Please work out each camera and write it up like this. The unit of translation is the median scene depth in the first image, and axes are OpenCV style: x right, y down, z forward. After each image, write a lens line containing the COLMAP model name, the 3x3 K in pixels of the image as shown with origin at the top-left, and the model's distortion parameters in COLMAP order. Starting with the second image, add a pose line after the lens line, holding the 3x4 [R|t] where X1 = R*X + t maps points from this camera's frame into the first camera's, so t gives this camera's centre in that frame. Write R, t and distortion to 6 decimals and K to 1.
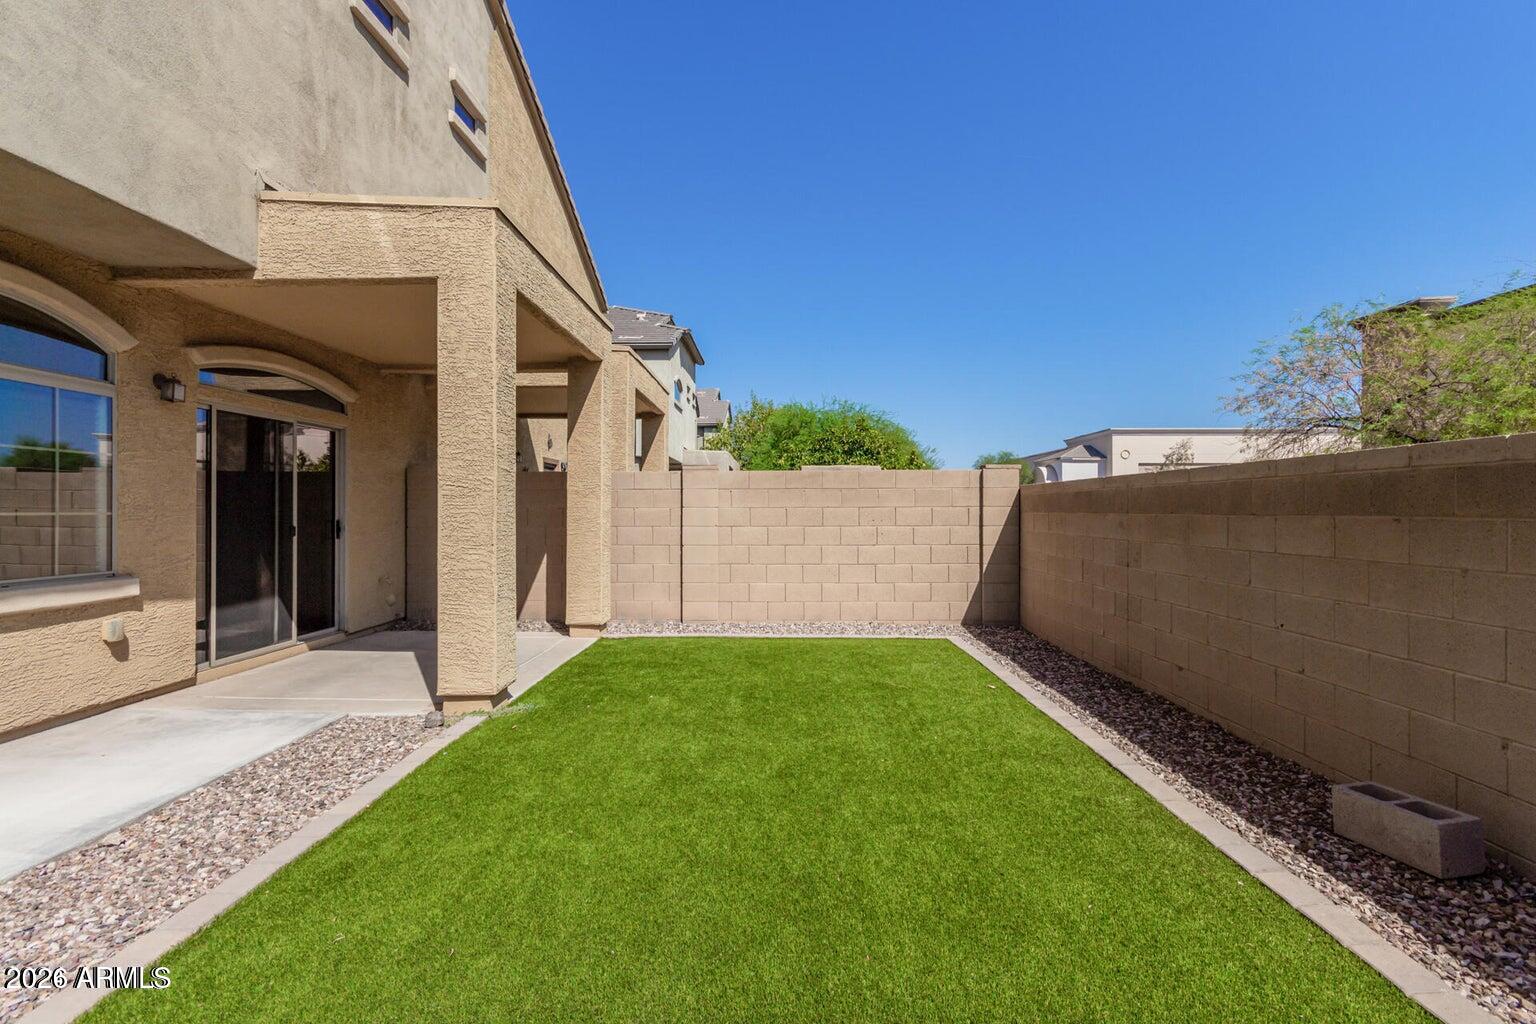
lens RADIAL K [[715.5, 0, 767.8], [0, 715.5, 509.1], [0, 0, 1]] dist [0.007426, 0.001583]
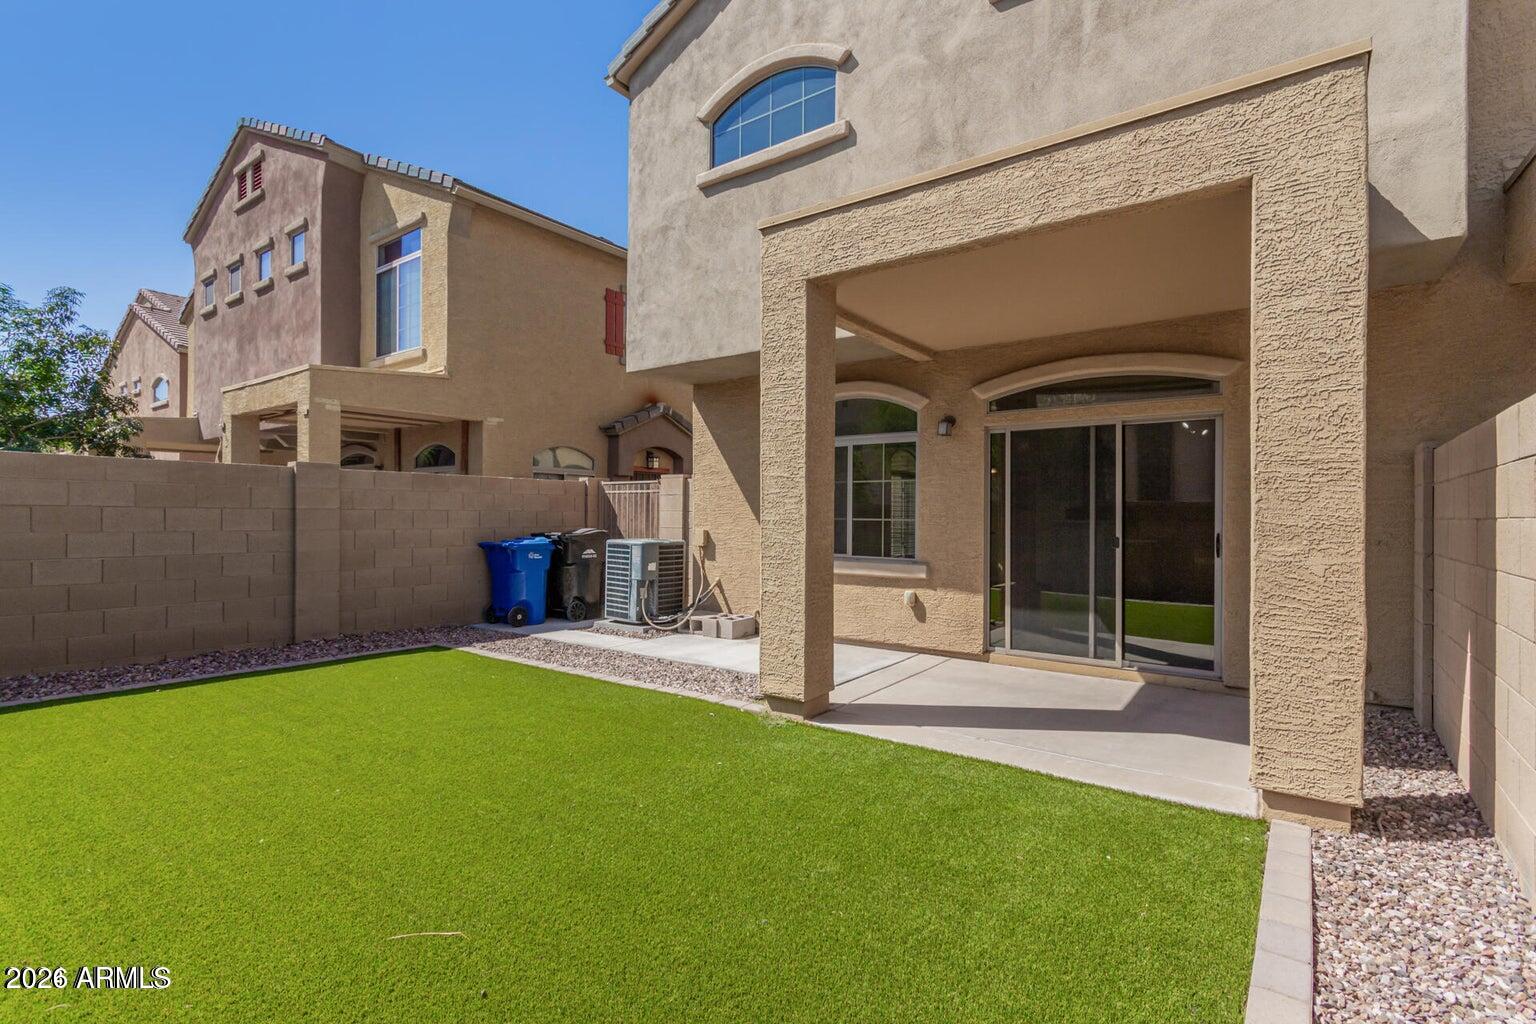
lens RADIAL K [[715.5, 0, 763.4], [0, 715.5, 513.7], [0, 0, 1]] dist [0.007426, 0.001583]
pose [[-0.583731, -0.008147, -0.811906, 0.433799], [-0.007603, 0.999961, -0.004568, 0.001500], [0.811911, 0.003506, -0.583770, 1.495290]]
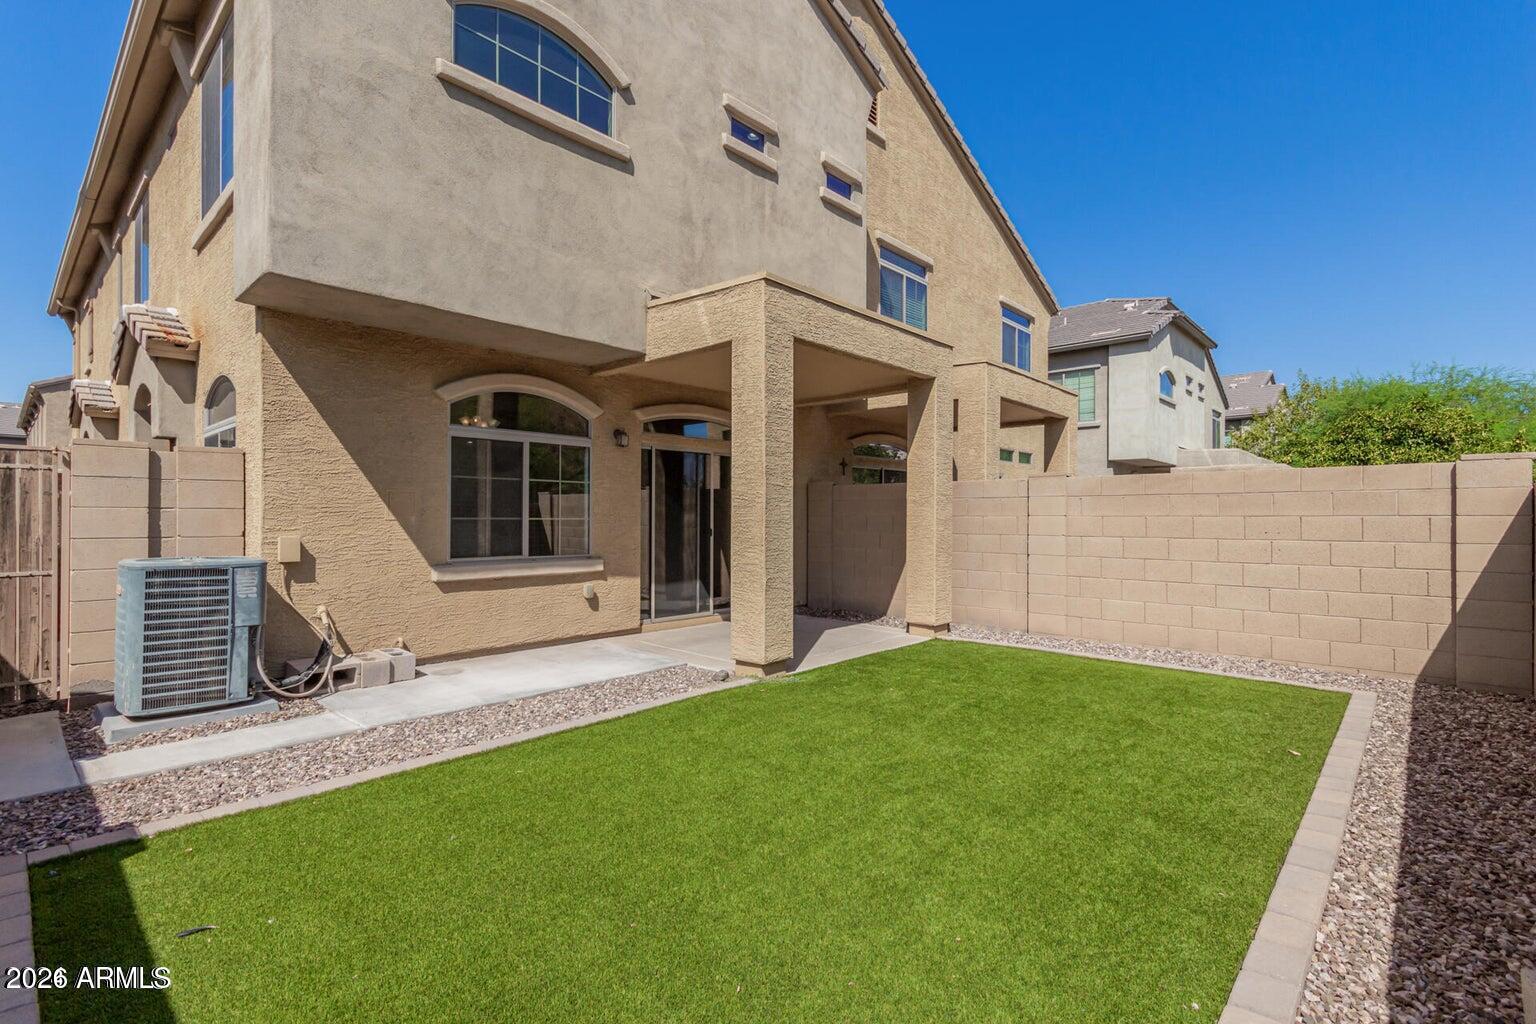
lens RADIAL K [[715.5, 0, 766.1], [0, 715.5, 513.7], [0, 0, 1]] dist [0.007426, 0.001583]
pose [[0.744834, -0.000568, -0.667250, 0.428282], [-0.003040, 0.999986, -0.004245, 0.000006], [0.667243, 0.005190, 0.744822, 0.061378]]
